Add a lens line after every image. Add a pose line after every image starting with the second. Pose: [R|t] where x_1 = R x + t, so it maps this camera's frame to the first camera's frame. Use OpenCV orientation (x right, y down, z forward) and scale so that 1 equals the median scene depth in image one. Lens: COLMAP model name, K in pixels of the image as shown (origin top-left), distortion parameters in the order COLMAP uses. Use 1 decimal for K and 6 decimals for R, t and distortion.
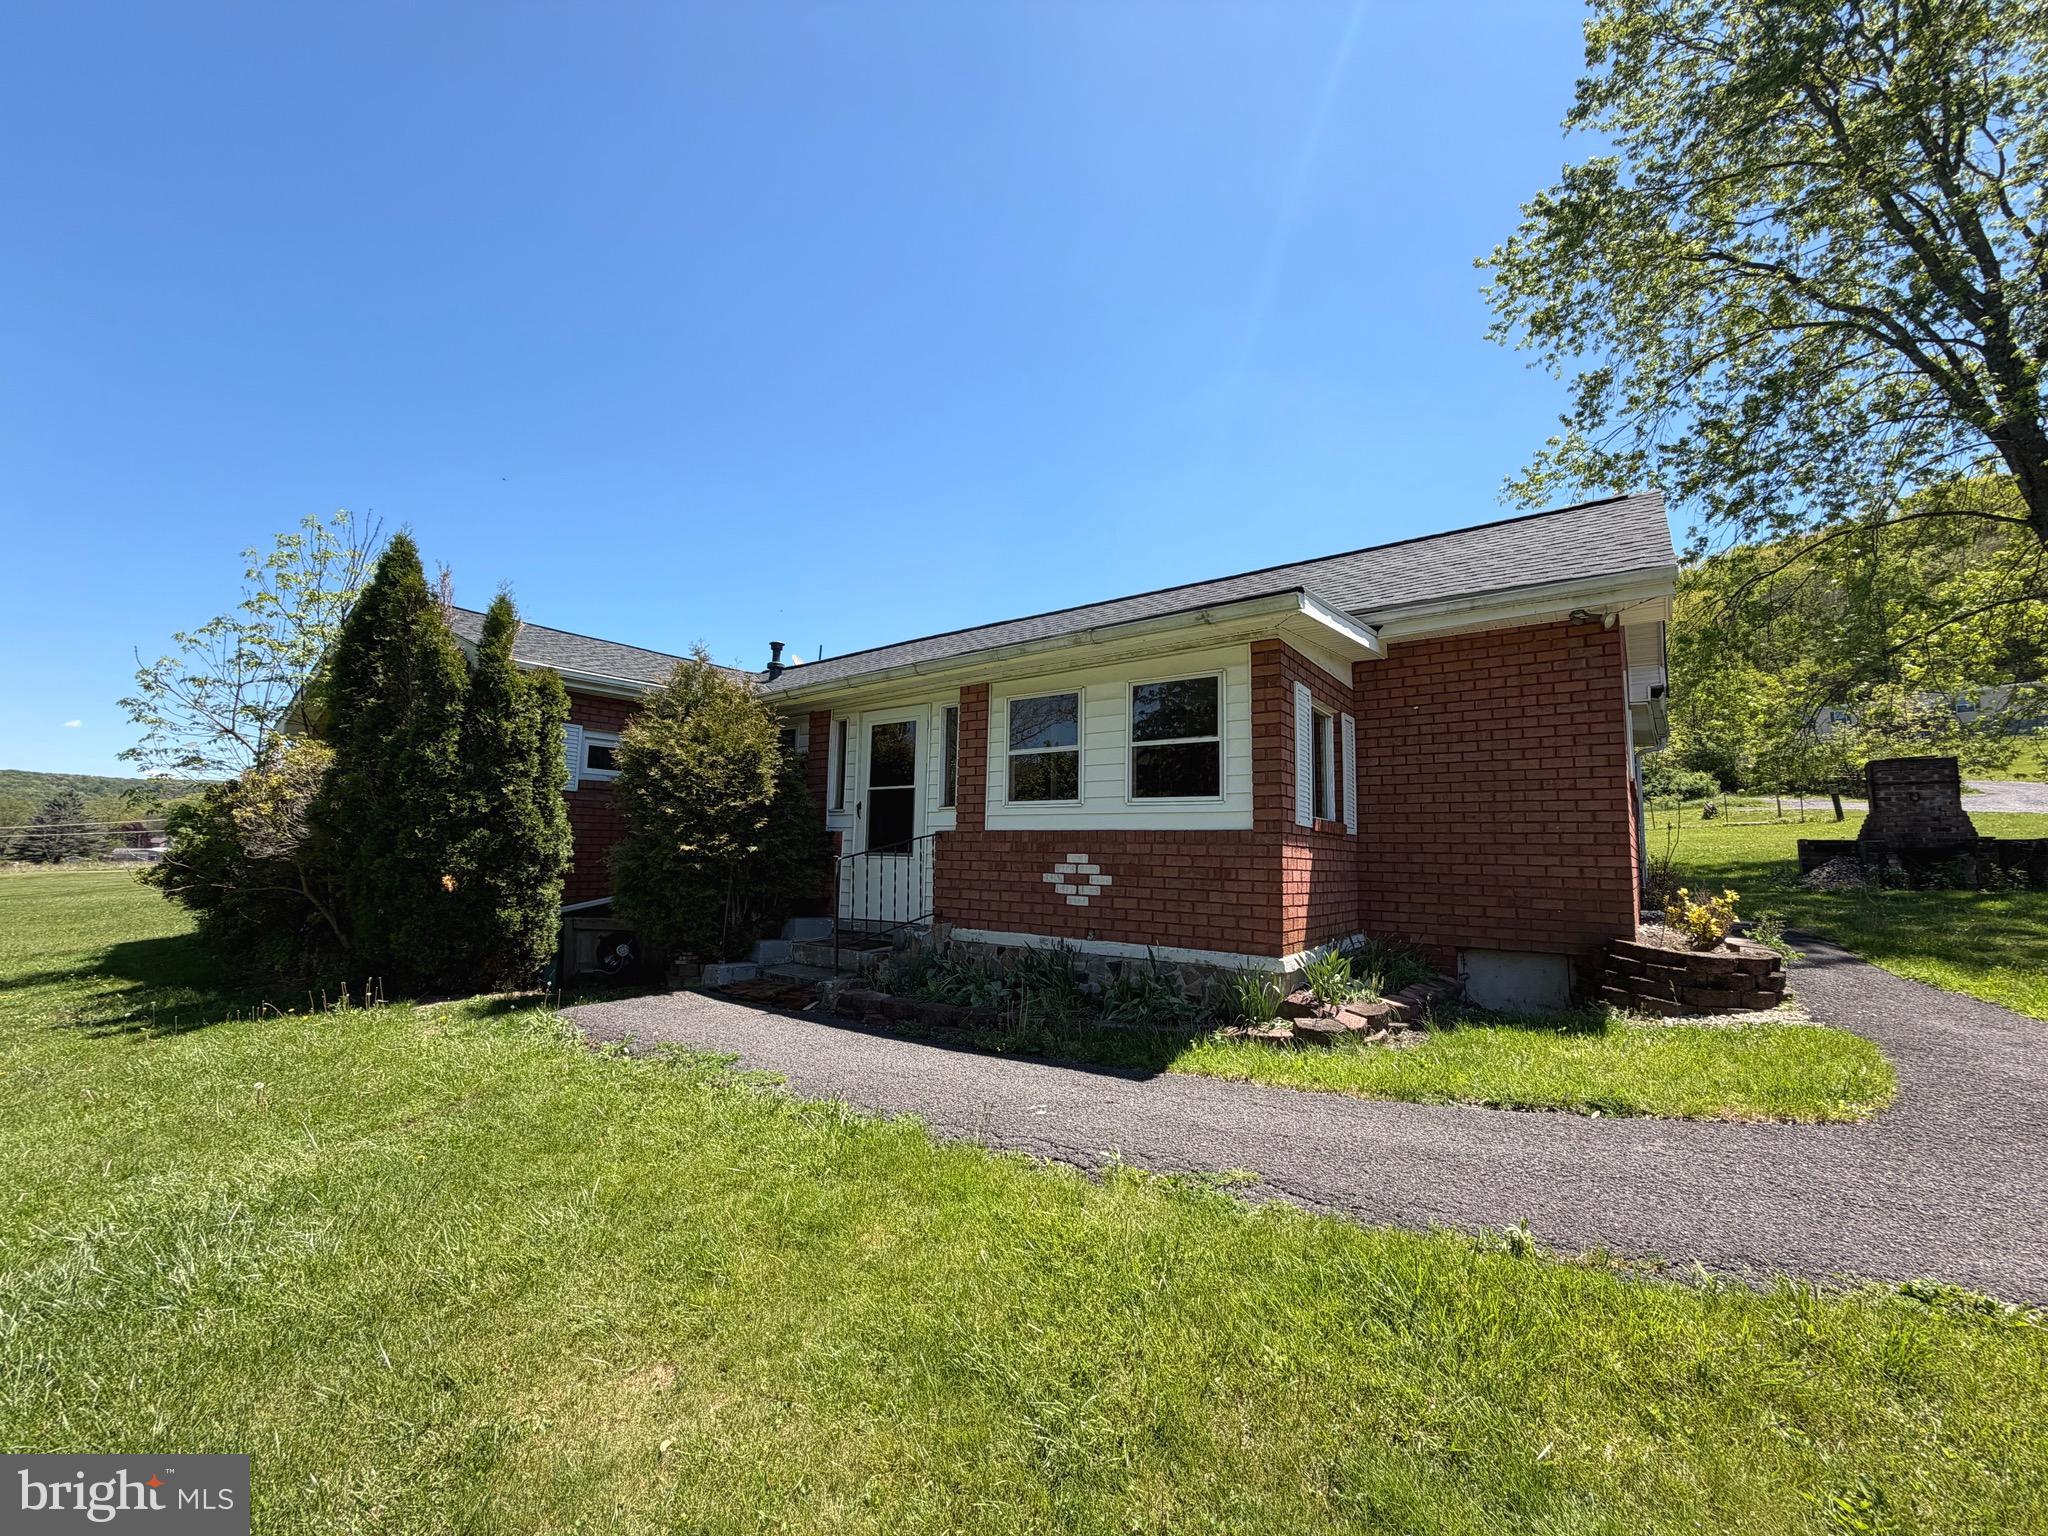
lens RADIAL K [[813.3, 0, 1019.2], [0, 813.3, 769.2], [0, 0, 1]] dist [0.000595, 0.000018]
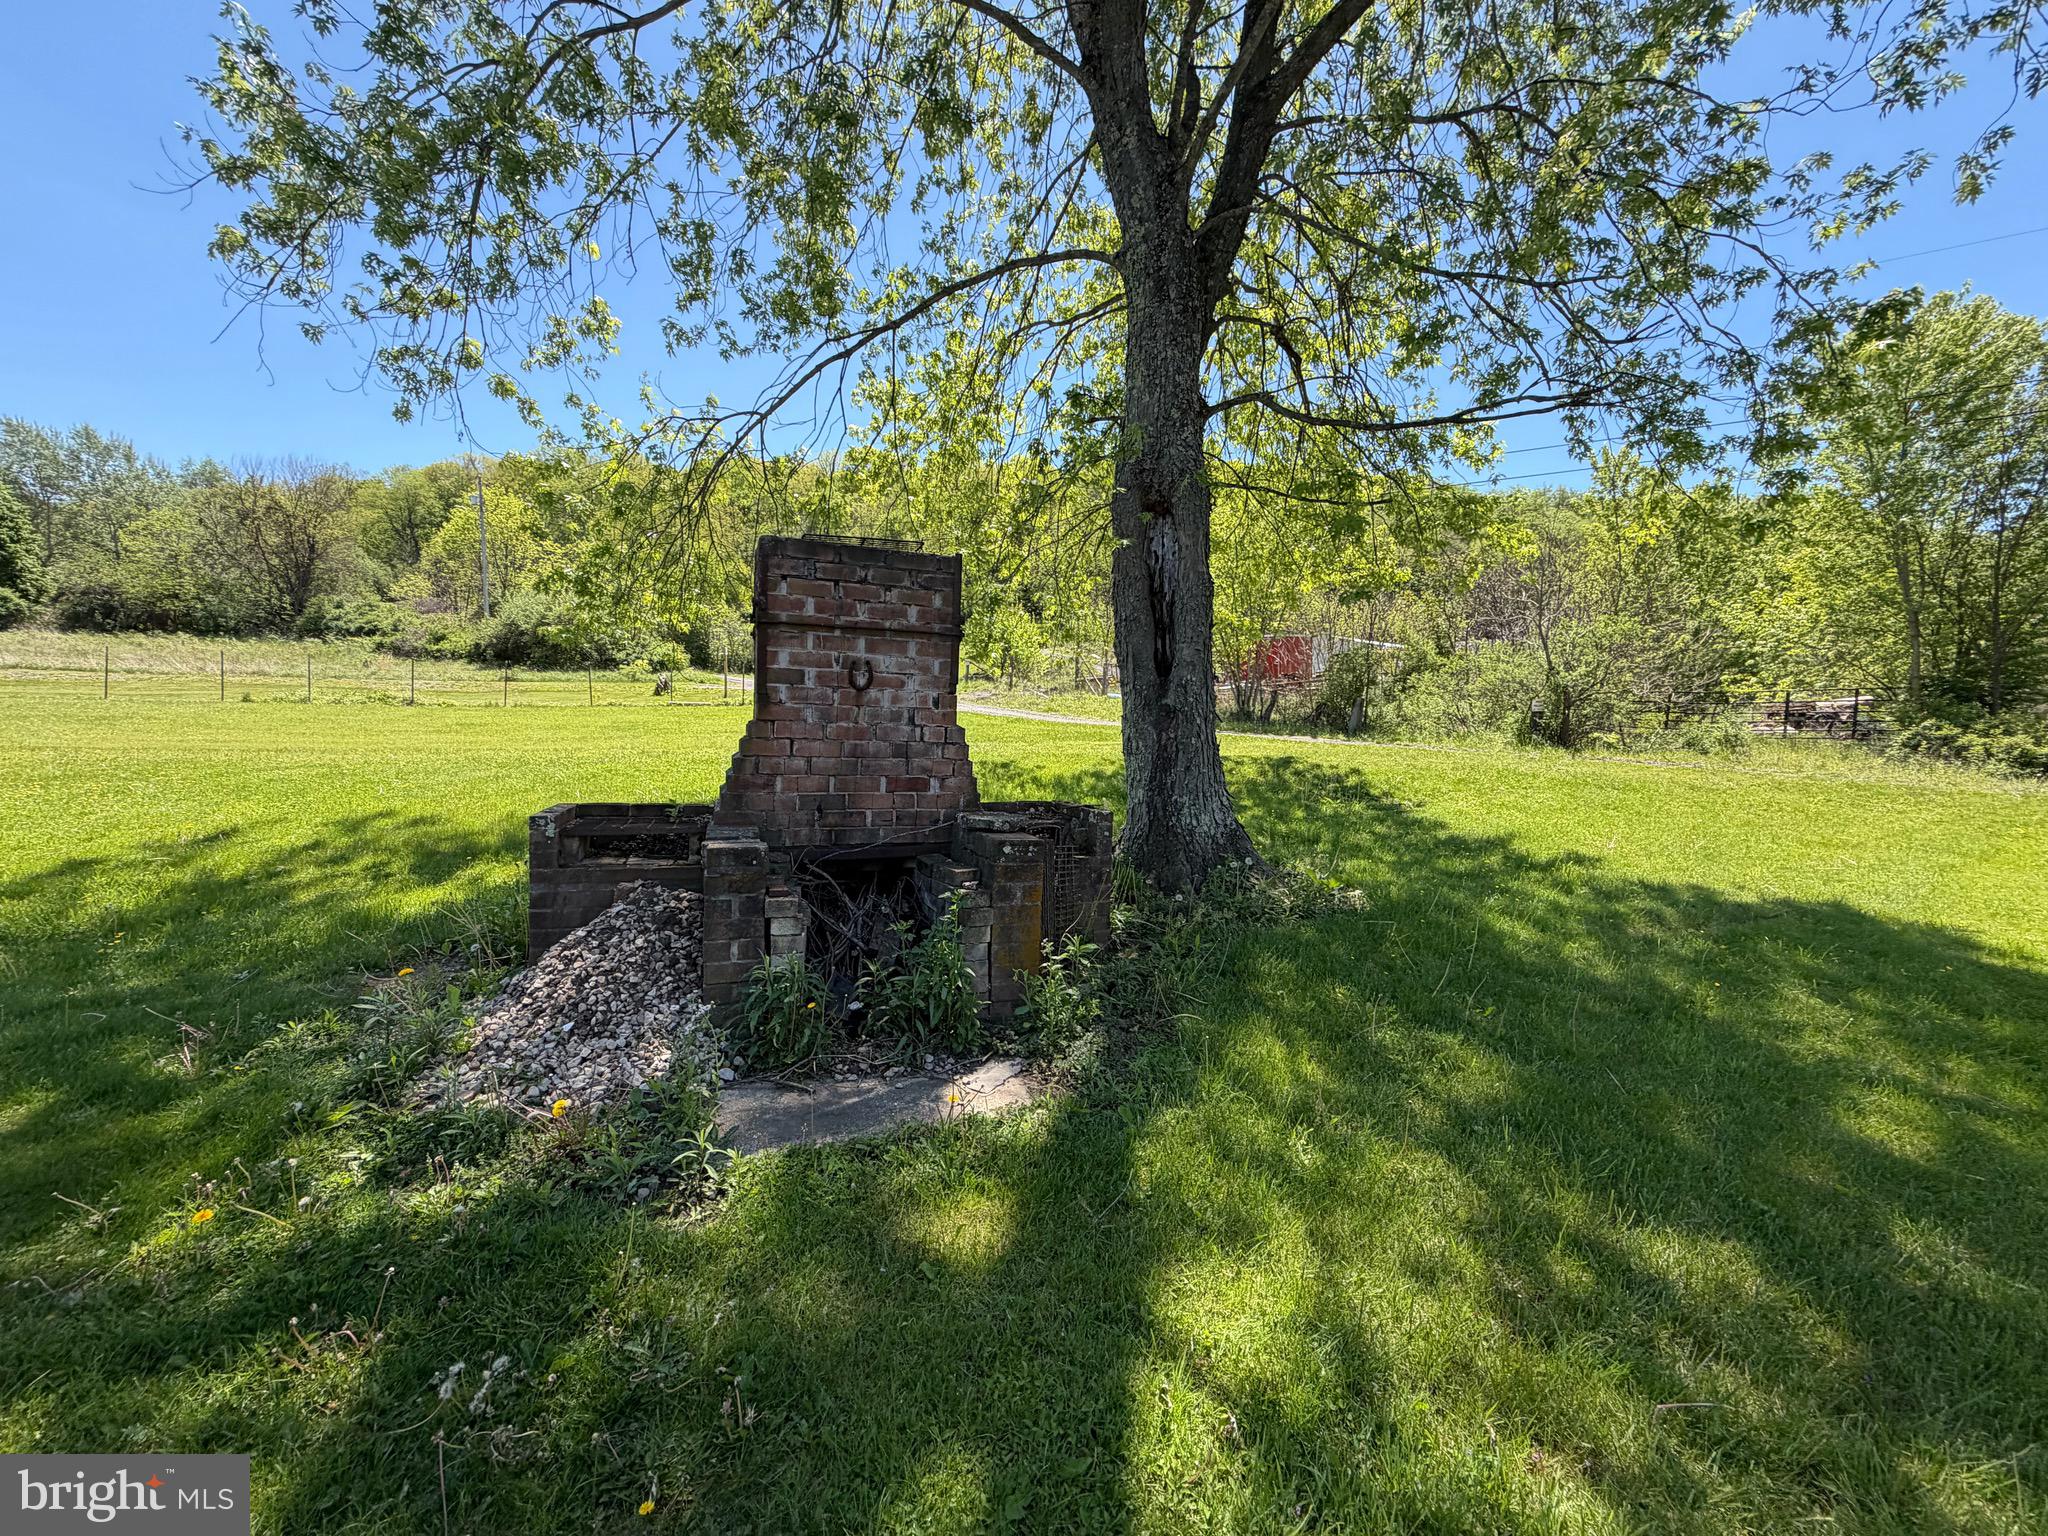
lens RADIAL K [[813.3, 0, 1019.2], [0, 813.3, 769.2], [0, 0, 1]] dist [0.000595, 0.000018]
pose [[0.485152, -0.031545, 0.873861, 0.696315], [-0.114995, 0.988368, 0.099521, 0.025591], [-0.866836, -0.148773, 0.475881, 0.644602]]
